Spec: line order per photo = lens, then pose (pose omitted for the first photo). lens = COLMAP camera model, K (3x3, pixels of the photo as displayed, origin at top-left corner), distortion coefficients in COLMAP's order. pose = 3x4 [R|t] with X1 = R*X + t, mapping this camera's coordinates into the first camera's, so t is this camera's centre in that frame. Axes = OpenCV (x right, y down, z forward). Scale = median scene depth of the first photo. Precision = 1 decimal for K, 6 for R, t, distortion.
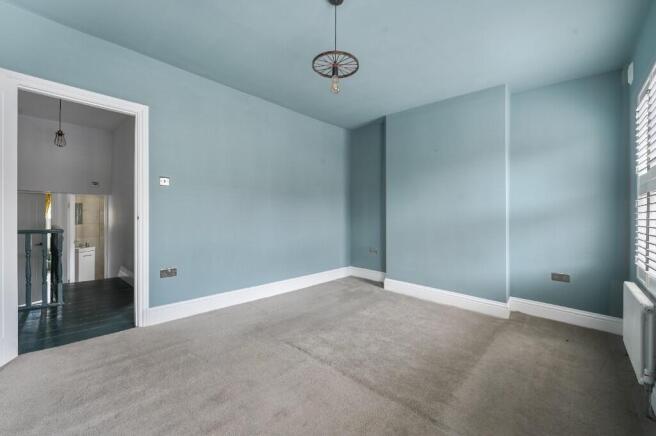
lens RADIAL K [[265.5, 0, 327.1], [0, 265.5, 221.1], [0, 0, 1]] dist [-0.022034, -0.000097]
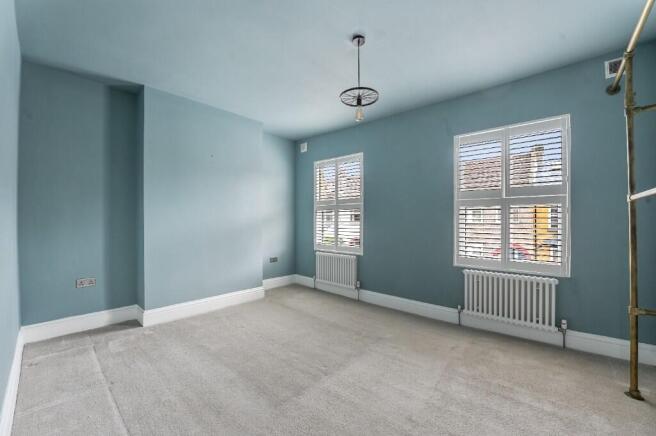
lens RADIAL K [[265.5, 0, 327.1], [0, 265.5, 221.1], [0, 0, 1]] dist [-0.022034, -0.000097]
pose [[-0.012531, -0.024542, 0.999620, -0.586716], [0.037420, 0.998987, 0.024996, -0.033954], [-0.999221, 0.037719, -0.011600, 0.602590]]
